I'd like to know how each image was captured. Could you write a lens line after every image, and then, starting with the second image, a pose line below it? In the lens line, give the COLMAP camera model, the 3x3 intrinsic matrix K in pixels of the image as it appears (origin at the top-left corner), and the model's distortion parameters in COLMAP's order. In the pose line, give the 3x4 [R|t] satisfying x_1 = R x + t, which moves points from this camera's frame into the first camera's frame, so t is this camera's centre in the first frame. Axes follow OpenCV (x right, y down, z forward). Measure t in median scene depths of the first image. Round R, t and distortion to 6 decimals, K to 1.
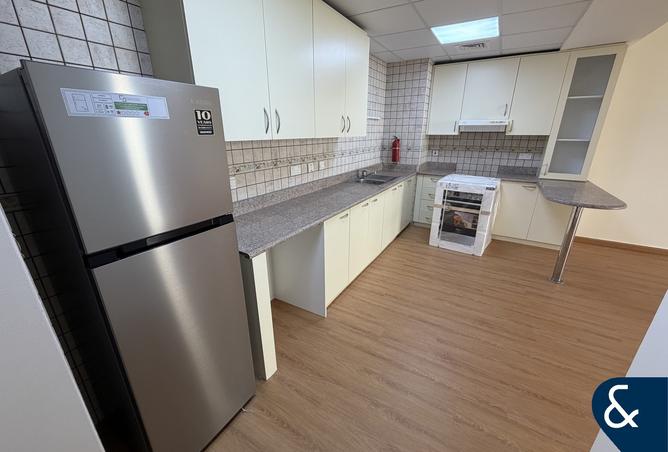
lens RADIAL K [[272.1, 0, 332.5], [0, 272.1, 225.1], [0, 0, 1]] dist [-0.003285, 0.000543]
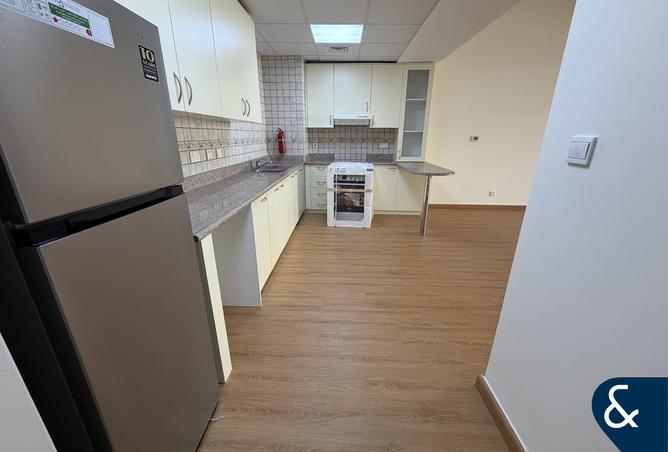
lens RADIAL K [[272.1, 0, 334.5], [0, 272.1, 227.1], [0, 0, 1]] dist [-0.003285, 0.000543]
pose [[0.871553, -0.149952, 0.466807, -0.186945], [0.155689, 0.987450, 0.026518, 0.071705], [-0.464925, 0.049565, 0.883961, 0.019941]]
